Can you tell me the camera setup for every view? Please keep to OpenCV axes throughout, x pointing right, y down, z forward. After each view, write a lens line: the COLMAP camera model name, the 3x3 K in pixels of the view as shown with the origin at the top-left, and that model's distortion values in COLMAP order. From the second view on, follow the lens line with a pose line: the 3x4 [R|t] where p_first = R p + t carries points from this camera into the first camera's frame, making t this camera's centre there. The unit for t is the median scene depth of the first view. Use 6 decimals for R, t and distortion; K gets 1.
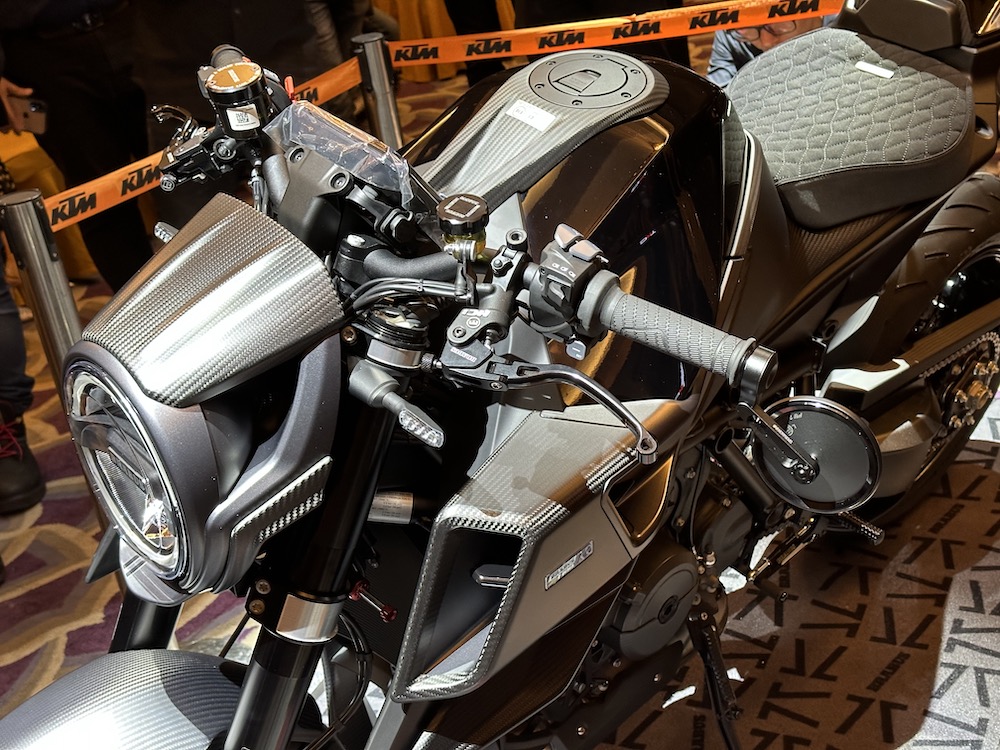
lens RADIAL K [[1392.8, 0, 506.2], [0, 1392.8, 394.9], [0, 0, 1]] dist [0.155621, -0.097631]
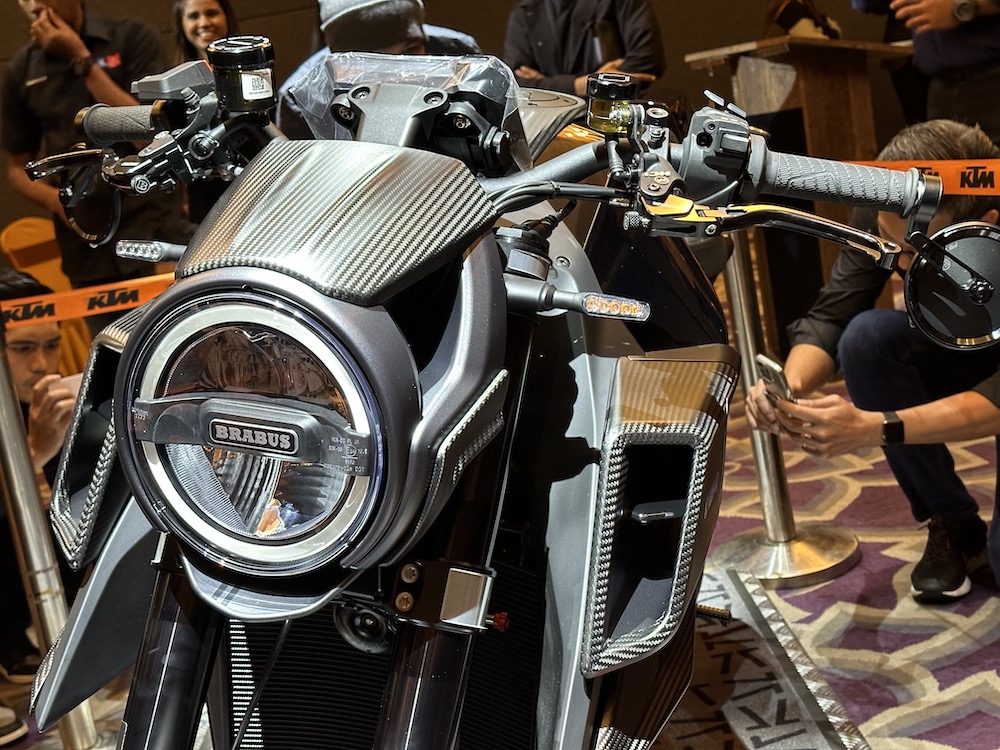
lens RADIAL K [[1392.8, 0, 506.2], [0, 1392.8, 394.9], [0, 0, 1]] dist [0.155621, -0.097631]
pose [[0.880830, -0.094396, 0.463926, -0.483807], [0.236860, 0.936331, -0.259194, 0.259017], [-0.409922, 0.338192, 0.847107, 0.243515]]
